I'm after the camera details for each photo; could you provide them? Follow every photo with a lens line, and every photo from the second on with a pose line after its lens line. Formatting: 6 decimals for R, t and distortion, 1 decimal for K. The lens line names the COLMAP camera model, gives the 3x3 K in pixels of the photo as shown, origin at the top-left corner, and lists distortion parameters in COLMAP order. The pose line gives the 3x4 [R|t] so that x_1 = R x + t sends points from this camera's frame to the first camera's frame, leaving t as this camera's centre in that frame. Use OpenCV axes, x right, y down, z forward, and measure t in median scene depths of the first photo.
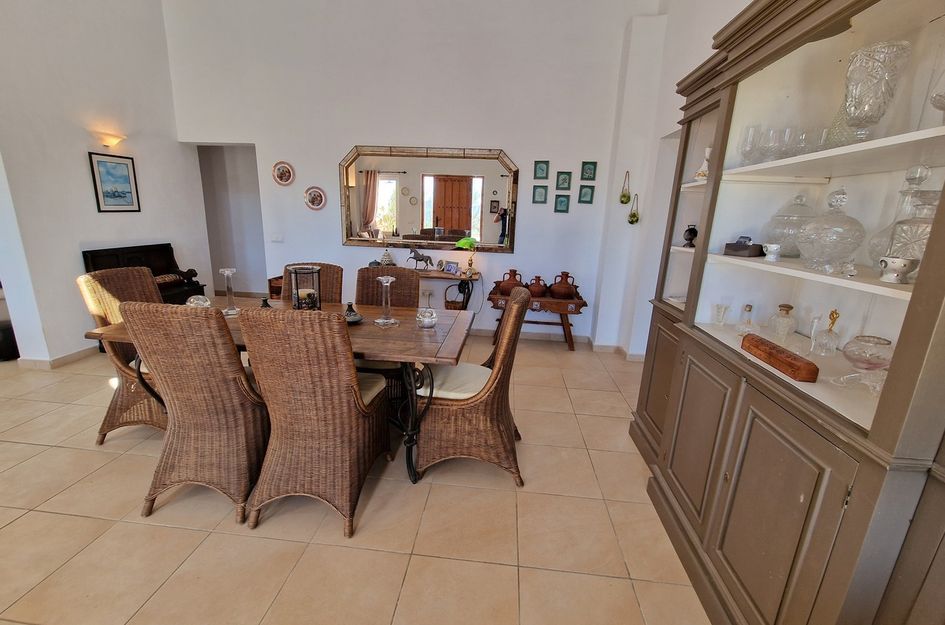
lens RADIAL K [[386.0, 0, 468.9], [0, 386.0, 309.7], [0, 0, 1]] dist [0.004104, -0.004649]
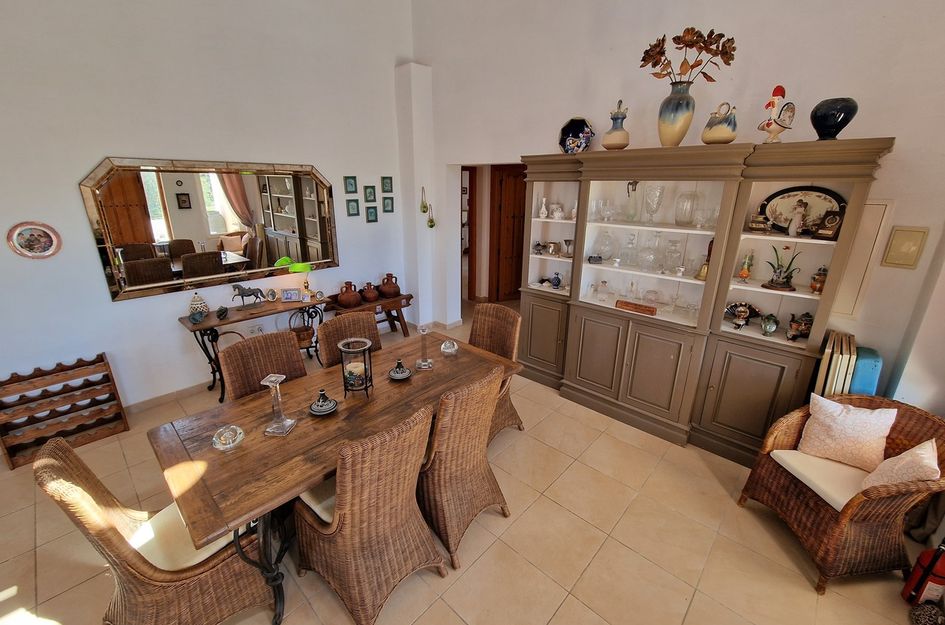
lens RADIAL K [[388.1, 0, 470.3], [0, 388.1, 309.0], [0, 0, 1]] dist [0.000622, 0.000058]
pose [[0.605879, -0.276993, 0.745779, -0.499988], [0.207800, 0.959987, 0.187734, -0.165554], [-0.767939, 0.041229, 0.639195, 0.080835]]
